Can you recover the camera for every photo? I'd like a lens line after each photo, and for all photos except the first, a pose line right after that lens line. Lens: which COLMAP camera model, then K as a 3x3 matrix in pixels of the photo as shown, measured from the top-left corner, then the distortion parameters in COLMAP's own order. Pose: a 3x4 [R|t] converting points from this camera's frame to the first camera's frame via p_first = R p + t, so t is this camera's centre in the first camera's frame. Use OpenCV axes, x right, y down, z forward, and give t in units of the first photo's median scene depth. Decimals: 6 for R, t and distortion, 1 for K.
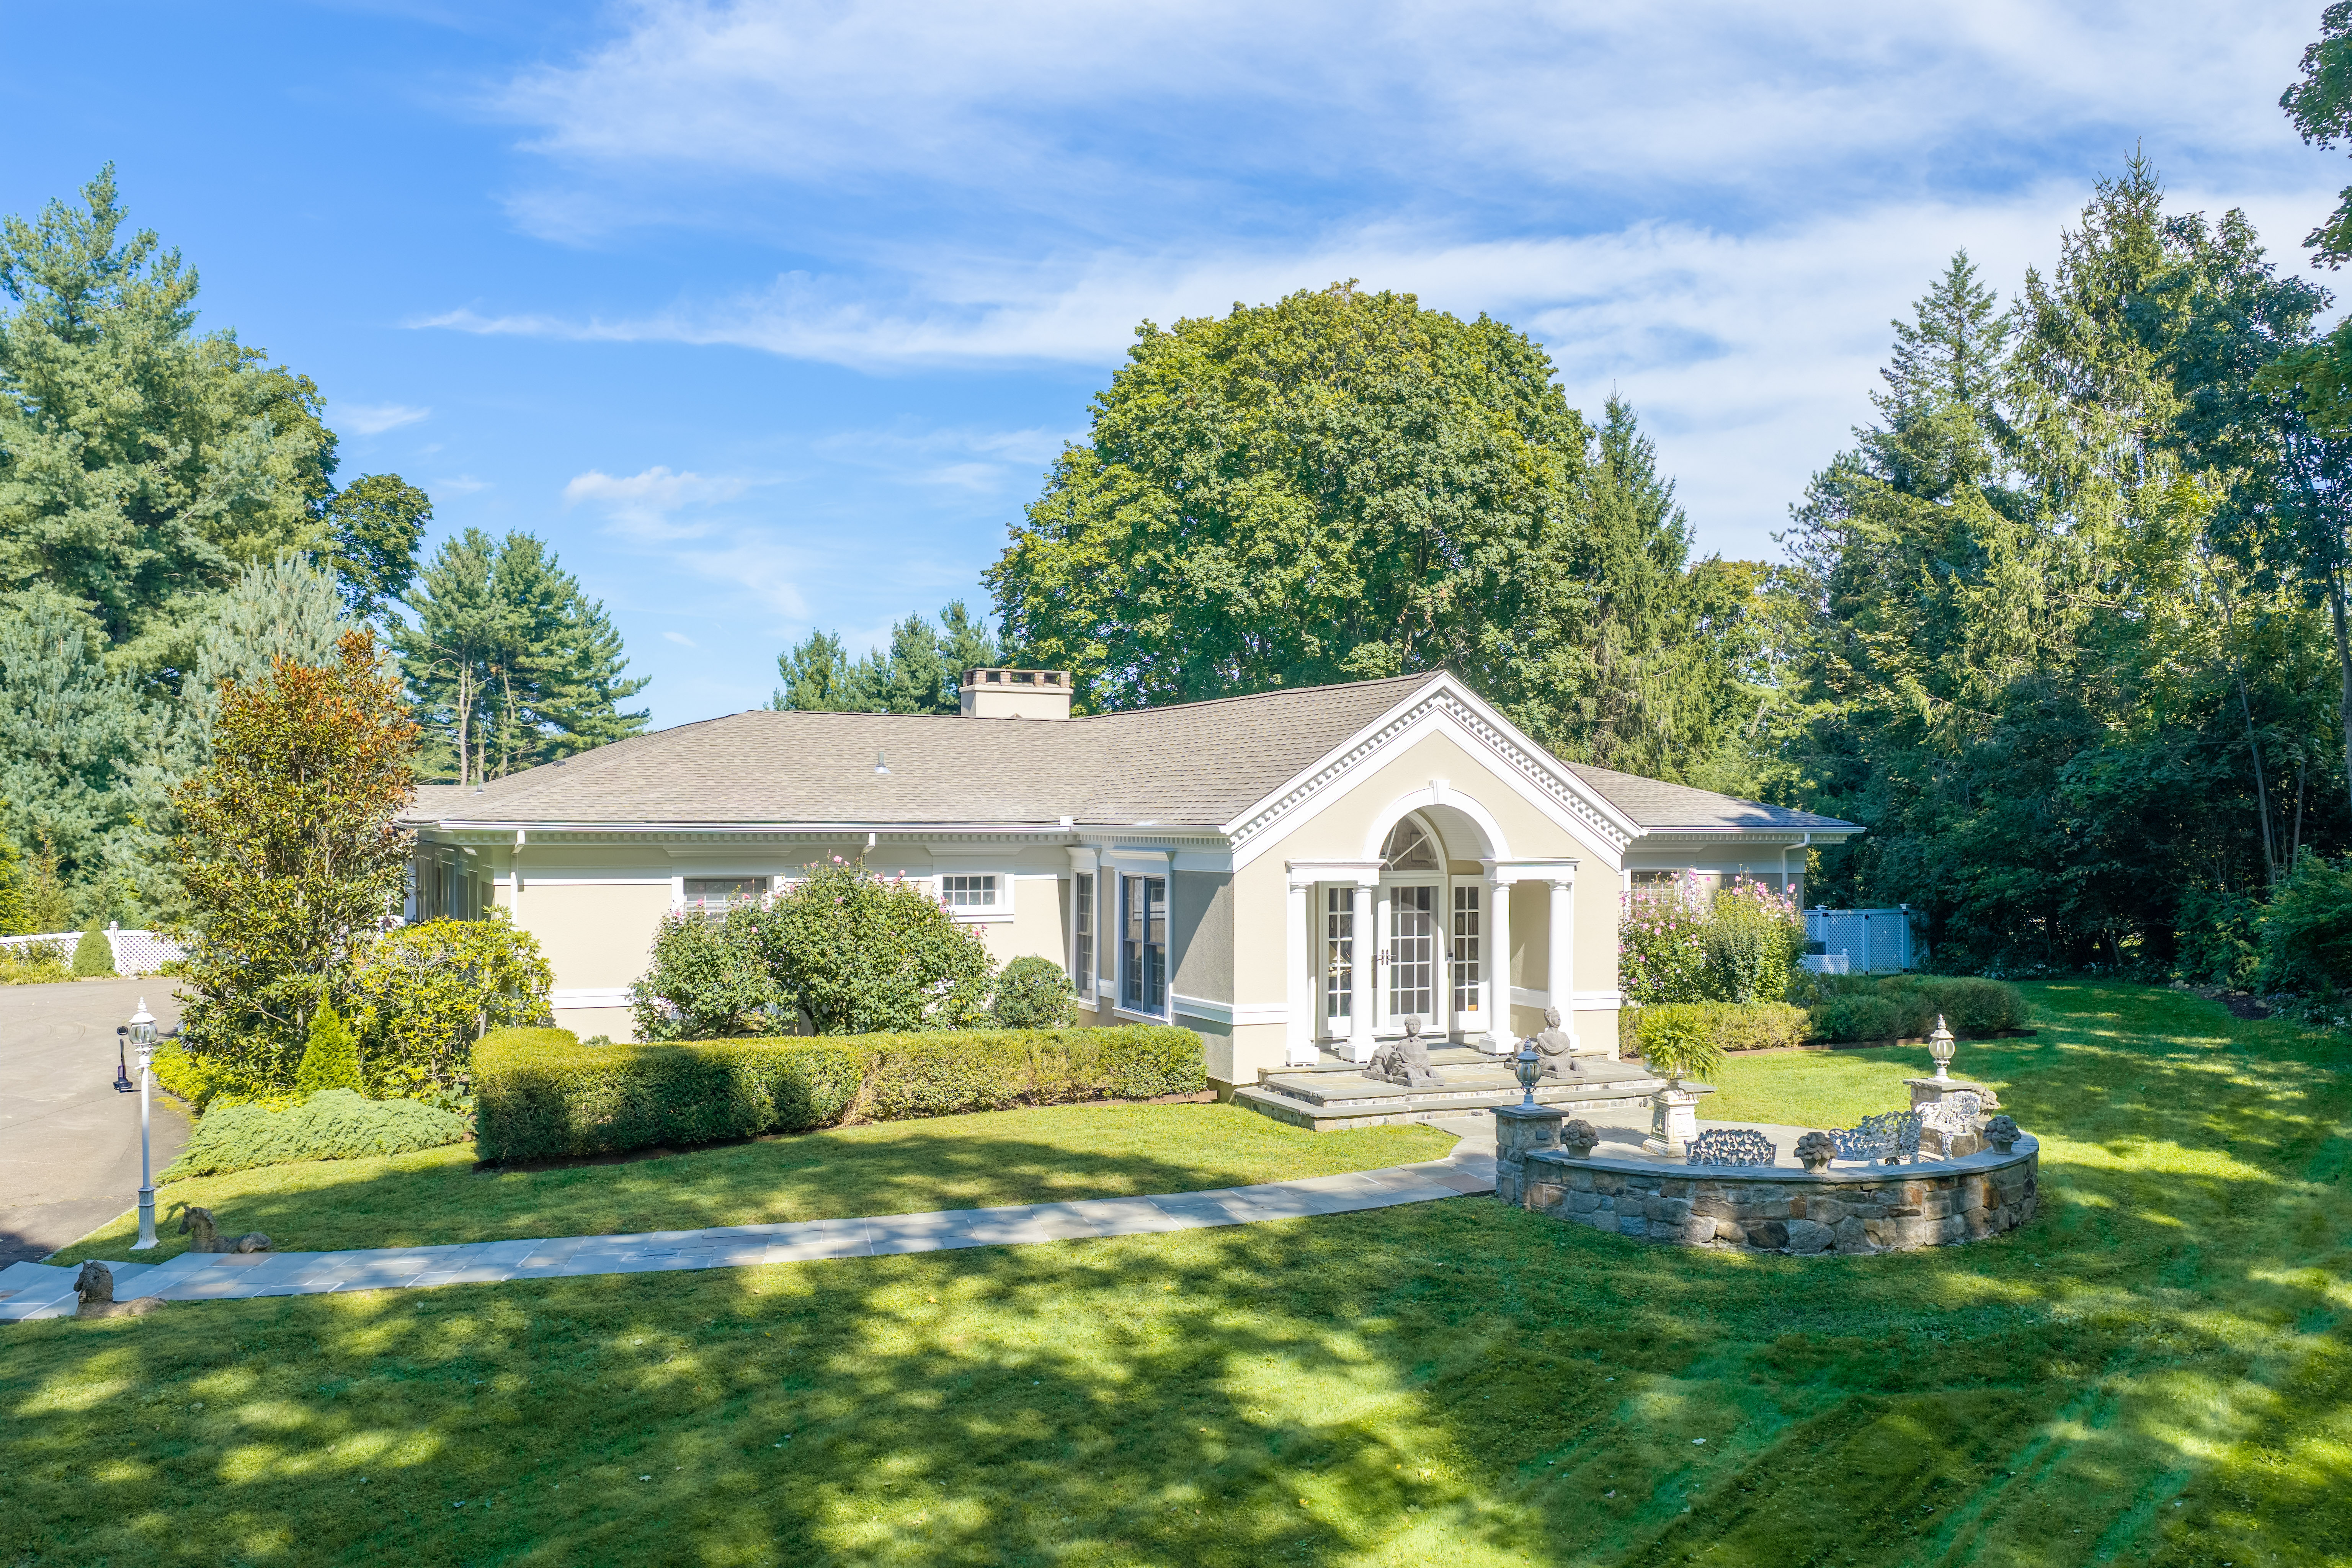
lens RADIAL K [[1931.5, 0, 1182.3], [0, 1931.5, 785.3], [0, 0, 1]] dist [0.034073, -0.082794]
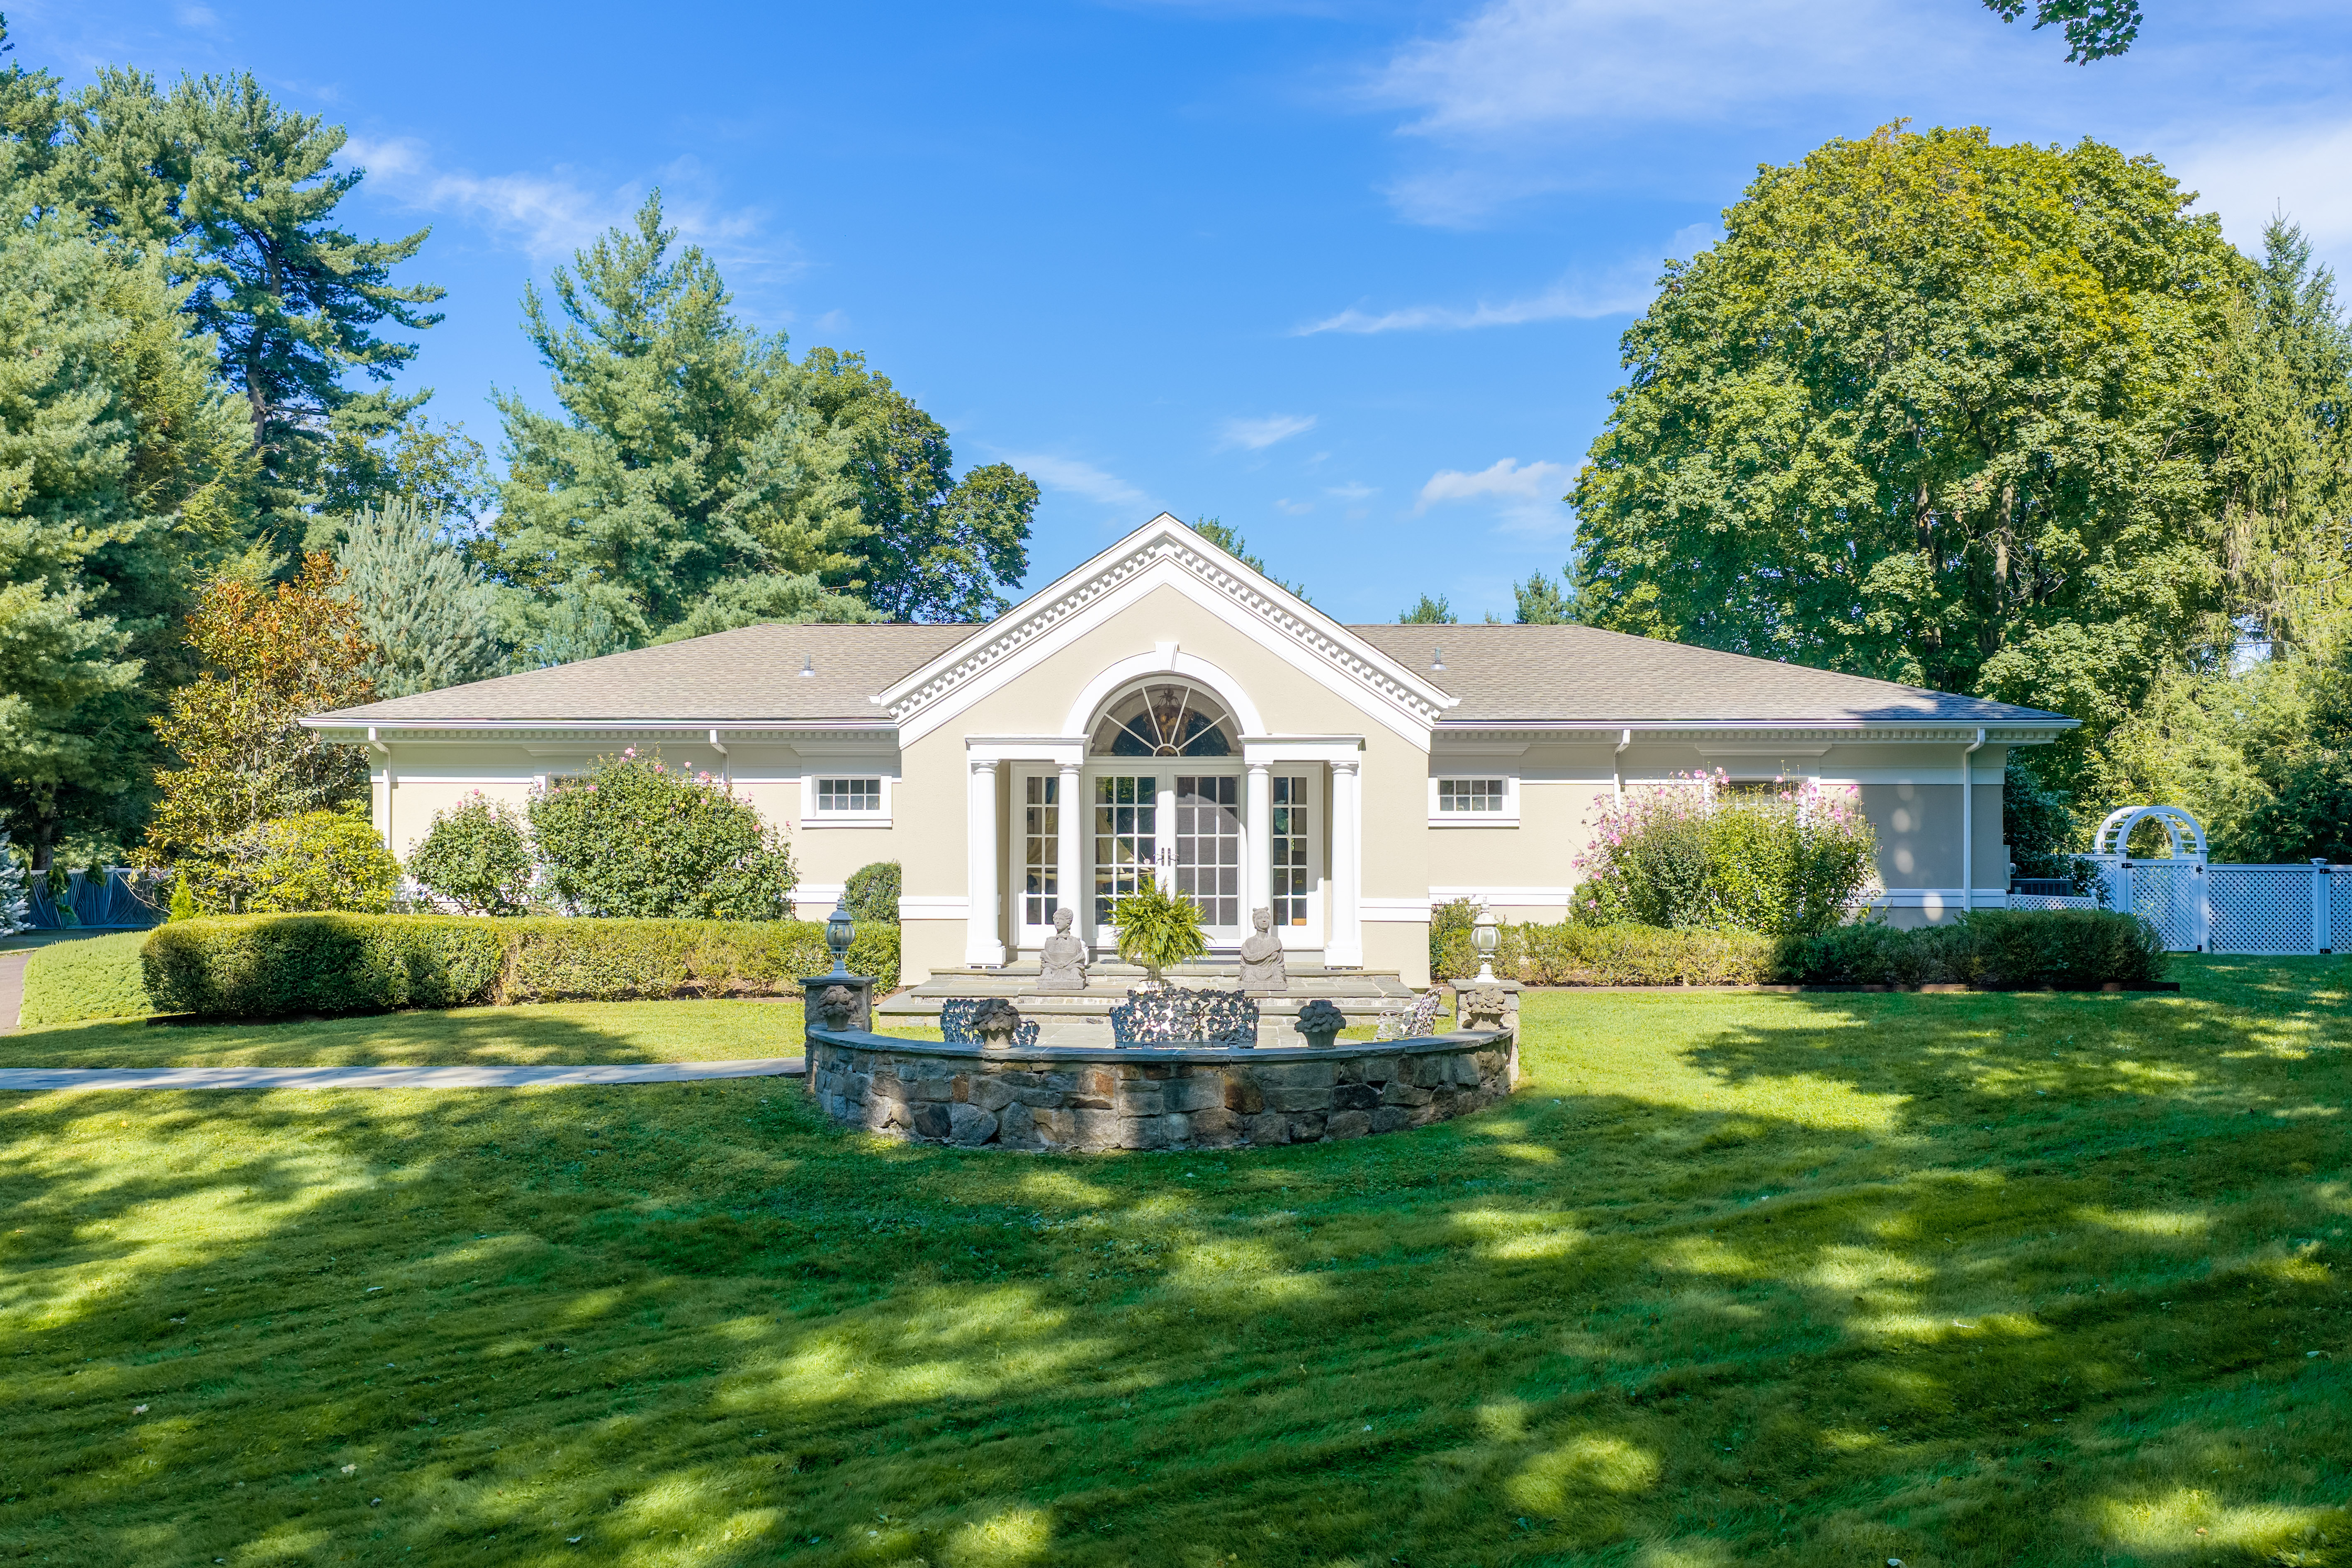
lens RADIAL K [[2092.1, 0, 1133.9], [0, 2092.1, 798.1], [0, 0, 1]] dist [0.056824, -0.150816]
pose [[0.892491, -0.010003, -0.450953, 0.215954], [0.010030, 0.999947, -0.002330, 0.027358], [0.450953, -0.002444, 0.892544, 0.068817]]
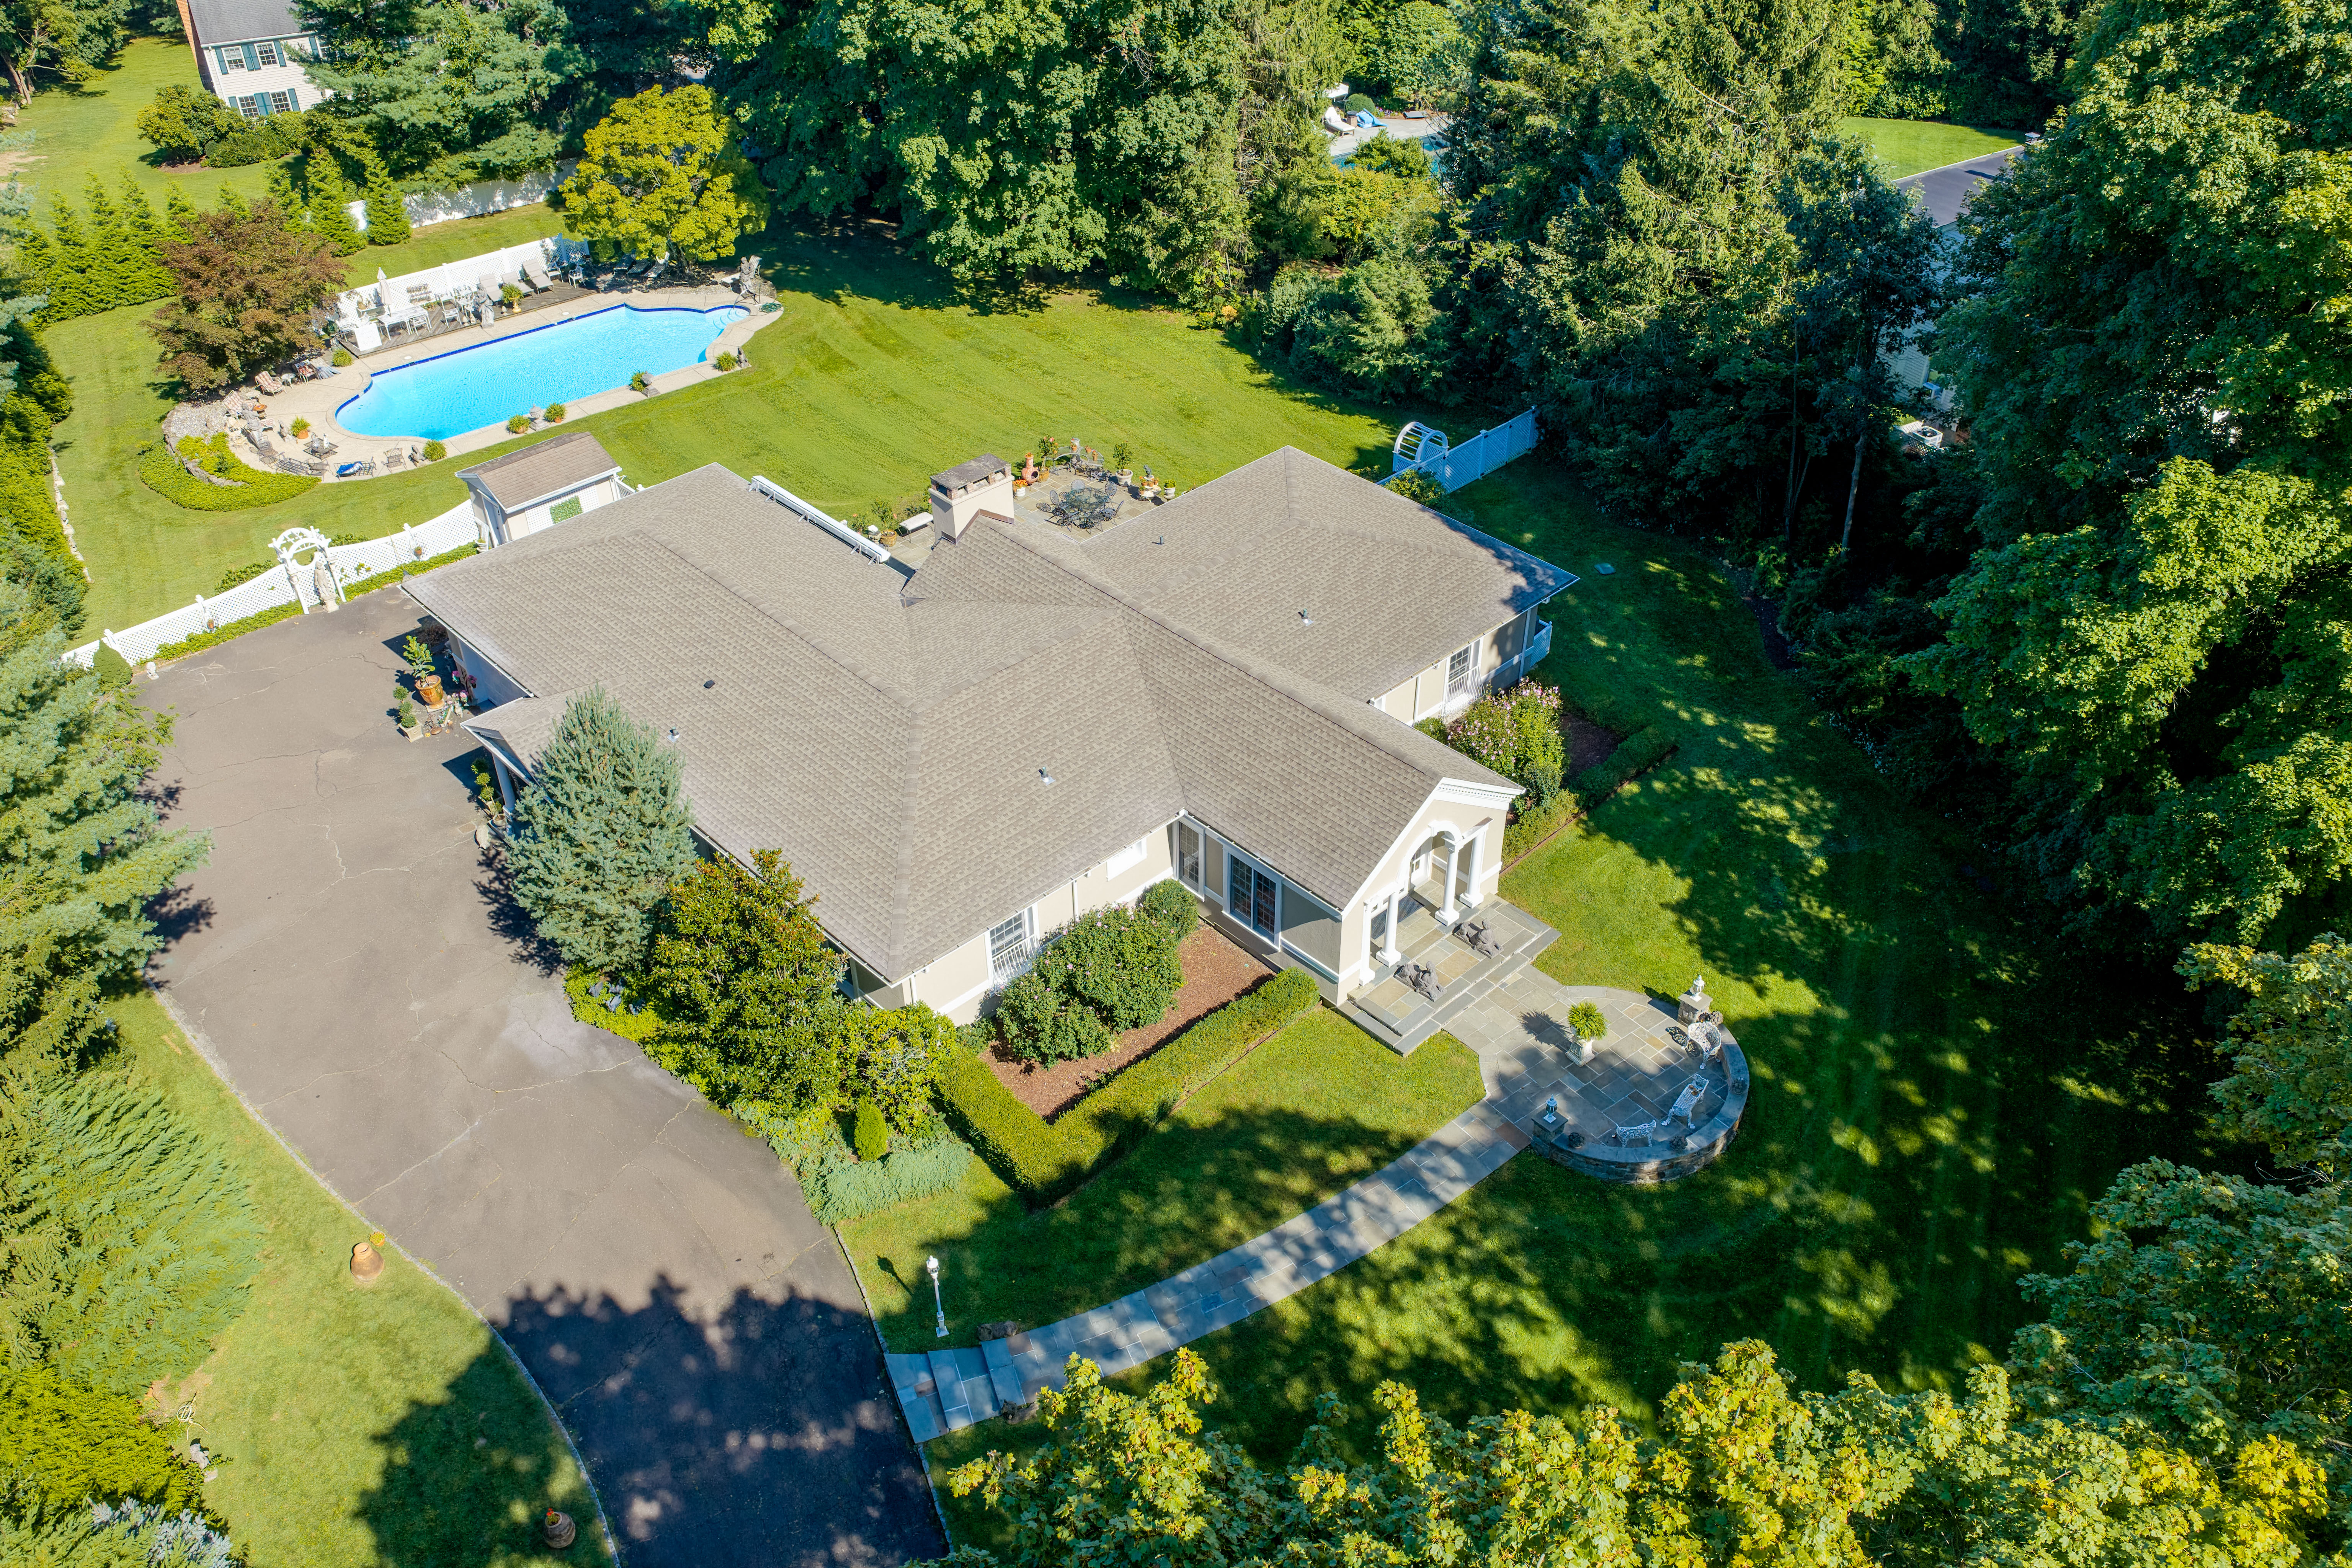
lens RADIAL K [[1931.5, 0, 1182.3], [0, 1931.5, 785.3], [0, 0, 1]] dist [0.034073, -0.082794]
pose [[0.943959, -0.209565, 0.254999, -0.207635], [0.011731, 0.793388, 0.608604, -0.439374], [-0.329855, -0.571506, 0.751383, -0.098053]]
